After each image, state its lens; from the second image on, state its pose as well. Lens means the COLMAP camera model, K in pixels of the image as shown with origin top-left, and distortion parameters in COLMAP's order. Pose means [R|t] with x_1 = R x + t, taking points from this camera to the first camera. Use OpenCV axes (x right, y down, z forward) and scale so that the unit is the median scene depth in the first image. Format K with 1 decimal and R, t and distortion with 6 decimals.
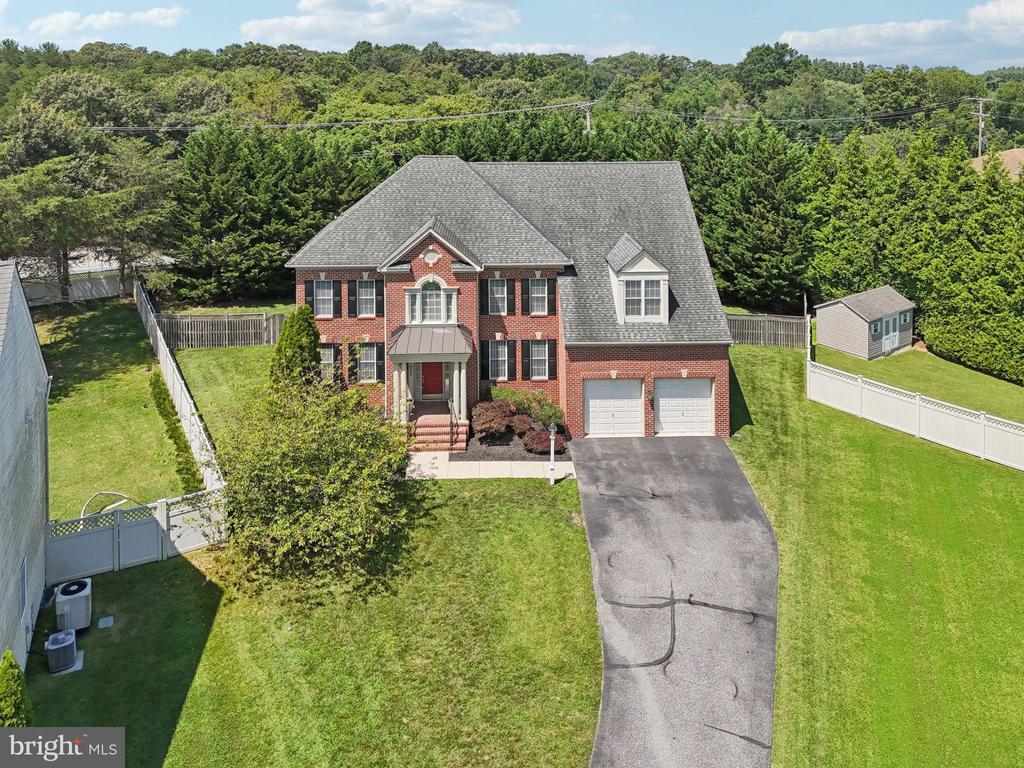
lens RADIAL K [[652.3, 0, 524.1], [0, 652.3, 215.7], [0, 0, 1]] dist [0.038734, -0.003281]
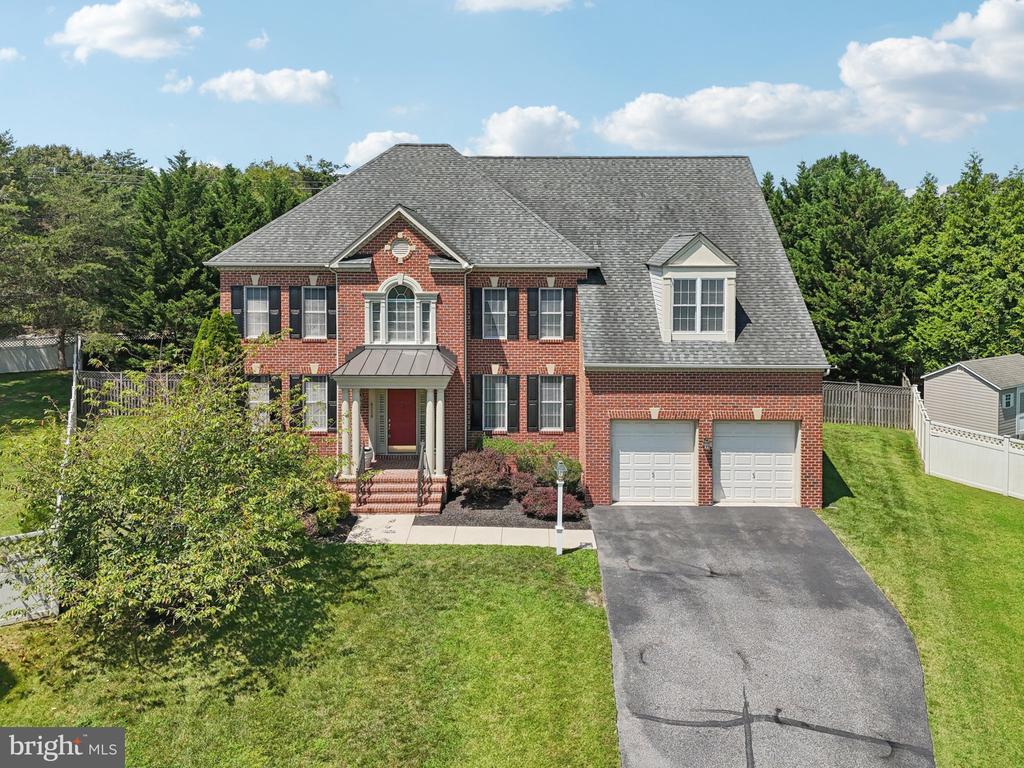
lens RADIAL K [[725.6, 0, 535.3], [0, 725.6, 319.9], [0, 0, 1]] dist [0.032329, -0.003140]
pose [[0.999287, 0.015866, -0.034259, 0.033272], [-0.016650, 0.999603, -0.022726, 0.156341], [0.033885, 0.023280, 0.999155, 0.211063]]
